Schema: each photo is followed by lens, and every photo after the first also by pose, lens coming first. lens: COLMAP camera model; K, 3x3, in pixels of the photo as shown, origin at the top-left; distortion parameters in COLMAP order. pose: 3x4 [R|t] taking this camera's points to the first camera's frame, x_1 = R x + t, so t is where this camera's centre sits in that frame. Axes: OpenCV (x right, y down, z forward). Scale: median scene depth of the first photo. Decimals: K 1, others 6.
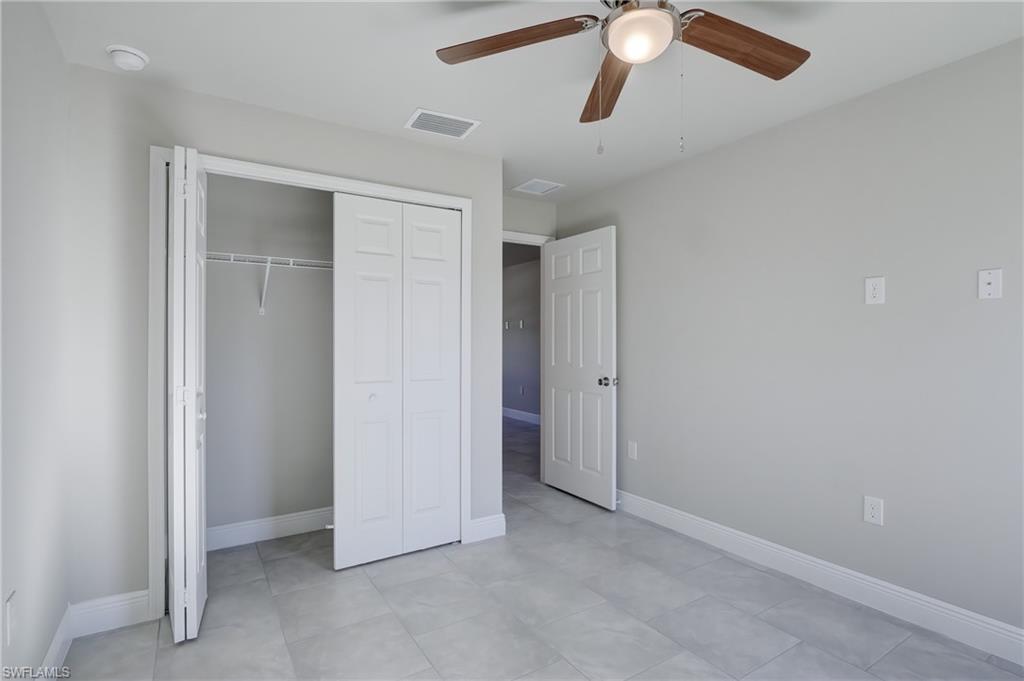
lens RADIAL K [[503.6, 0, 513.0], [0, 503.6, 353.6], [0, 0, 1]] dist [-0.001687, 0.000333]
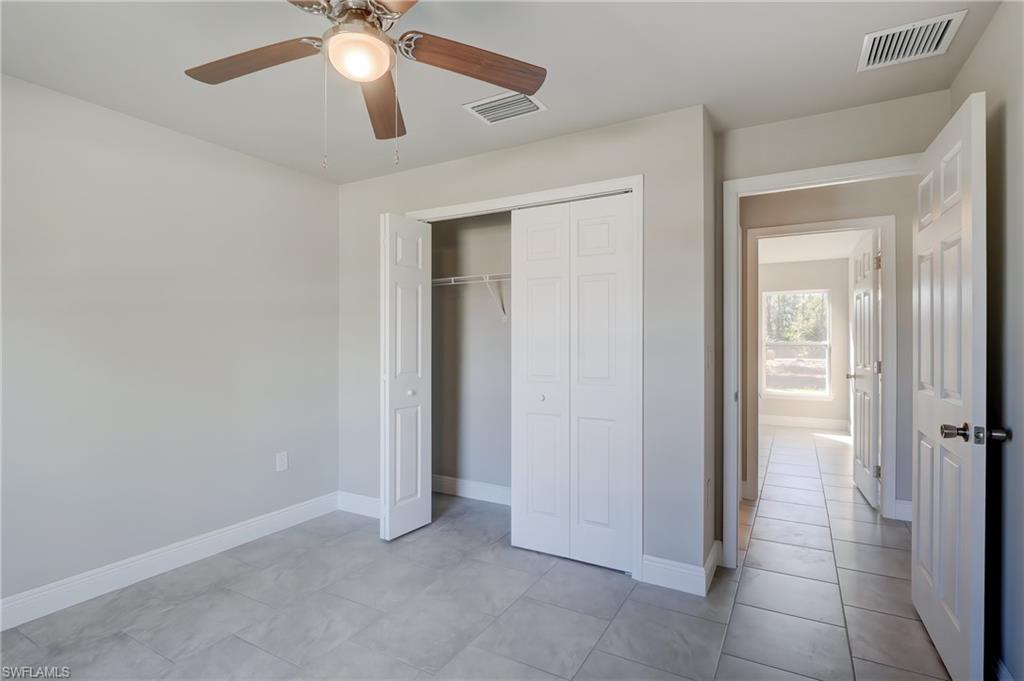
lens RADIAL K [[501.4, 0, 508.4], [0, 501.4, 338.5], [0, 0, 1]] dist [-0.007742, -0.001216]
pose [[0.467837, 0.007615, -0.883782, 0.682934], [-0.014212, 0.999898, 0.001092, -0.032709], [0.883701, 0.012049, 0.467898, 0.502134]]
